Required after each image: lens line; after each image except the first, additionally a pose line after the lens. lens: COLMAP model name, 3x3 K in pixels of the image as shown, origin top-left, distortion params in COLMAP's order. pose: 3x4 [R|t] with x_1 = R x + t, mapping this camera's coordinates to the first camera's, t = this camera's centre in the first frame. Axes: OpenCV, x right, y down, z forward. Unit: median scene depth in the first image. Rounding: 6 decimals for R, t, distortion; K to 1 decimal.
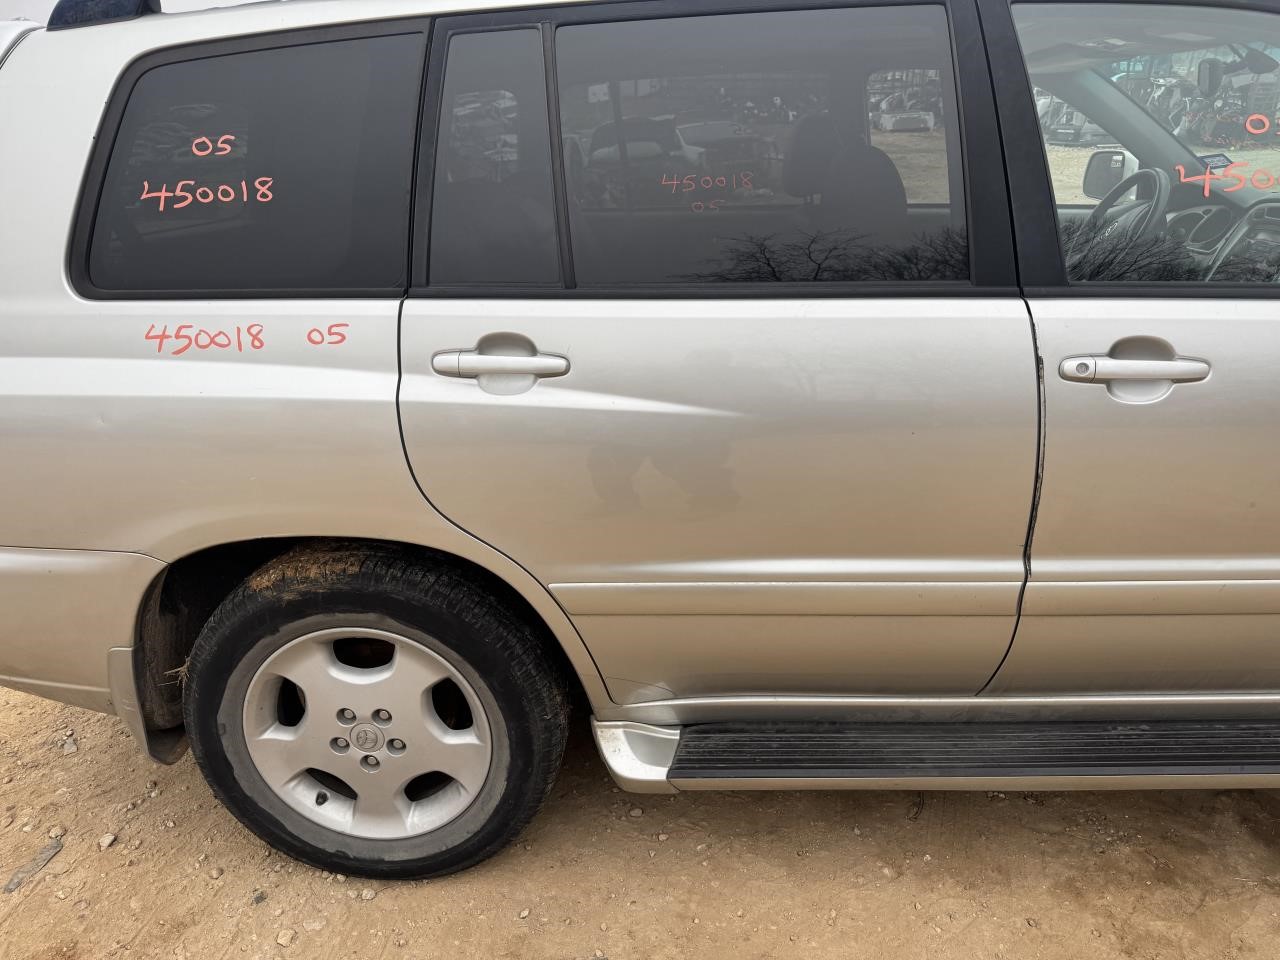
lens RADIAL K [[878.9, 0, 639.9], [0, 878.9, 402.9], [0, 0, 1]] dist [0.043616, -0.039130]
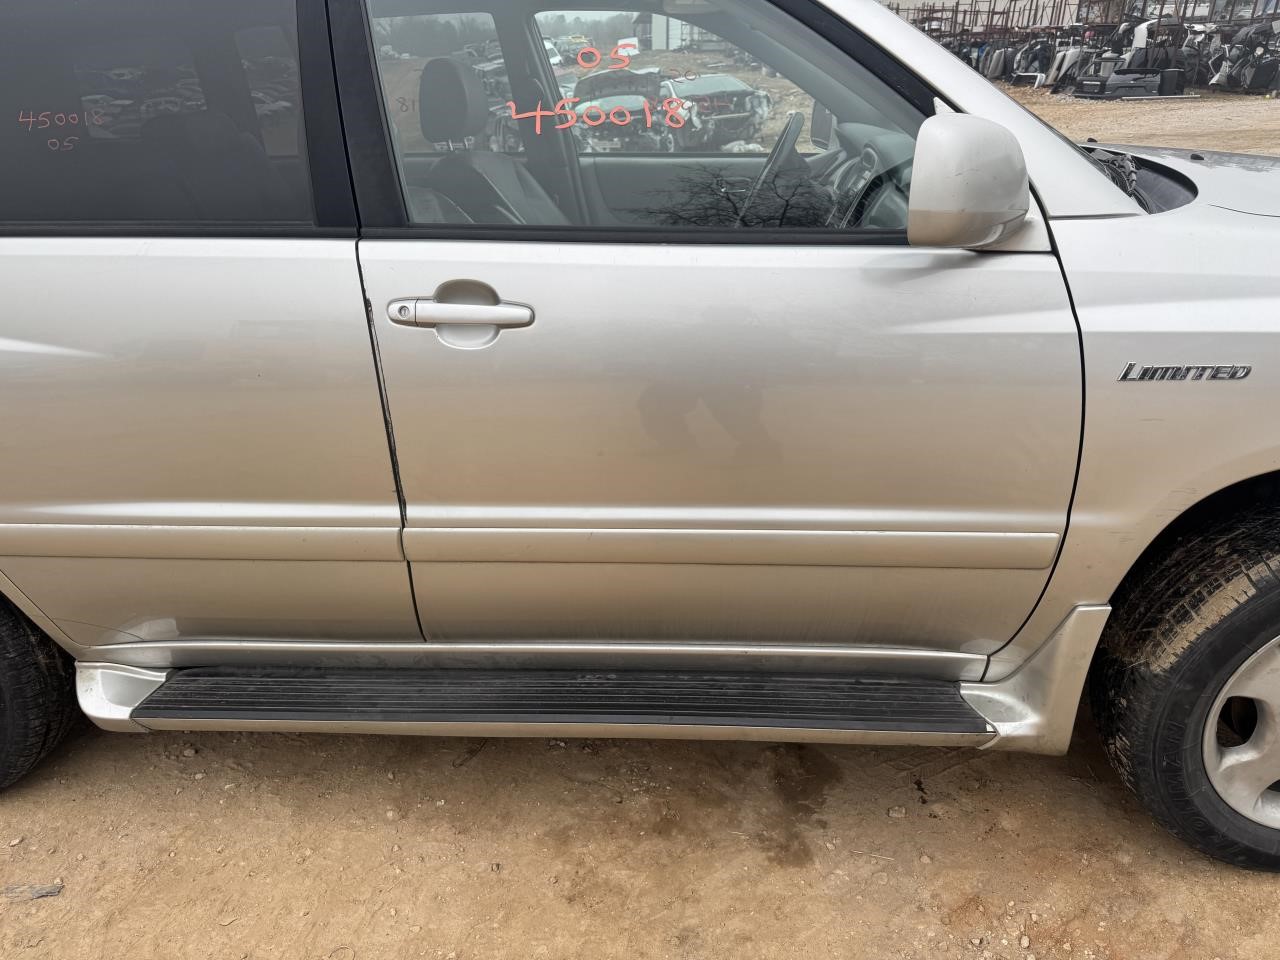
lens RADIAL K [[884.4, 0, 640.0], [0, 884.4, 398.4], [0, 0, 1]] dist [0.038386, -0.037929]
pose [[0.998518, 0.008063, -0.053823, 0.636511], [-0.005991, 0.999239, 0.038552, 0.014336], [0.054093, -0.038173, 0.997806, 0.022114]]
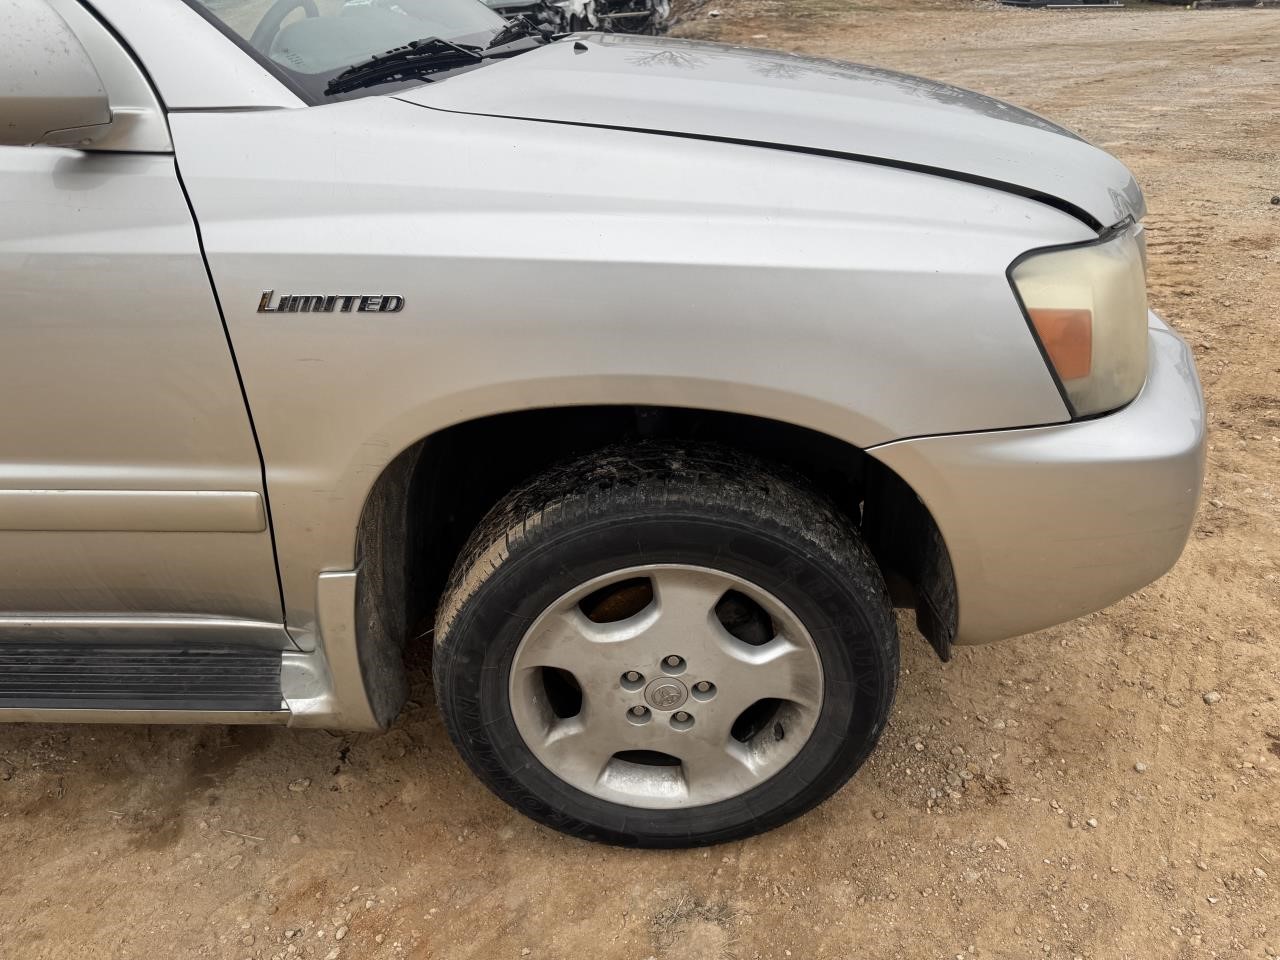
lens RADIAL K [[903.0, 0, 642.8], [0, 903.0, 380.2], [0, 0, 1]] dist [0.028320, -0.036951]
pose [[0.999927, 0.012063, -0.000707, 1.235680], [-0.011908, 0.993630, 0.112057, -0.000336], [0.002054, -0.112040, 0.993702, 0.154734]]
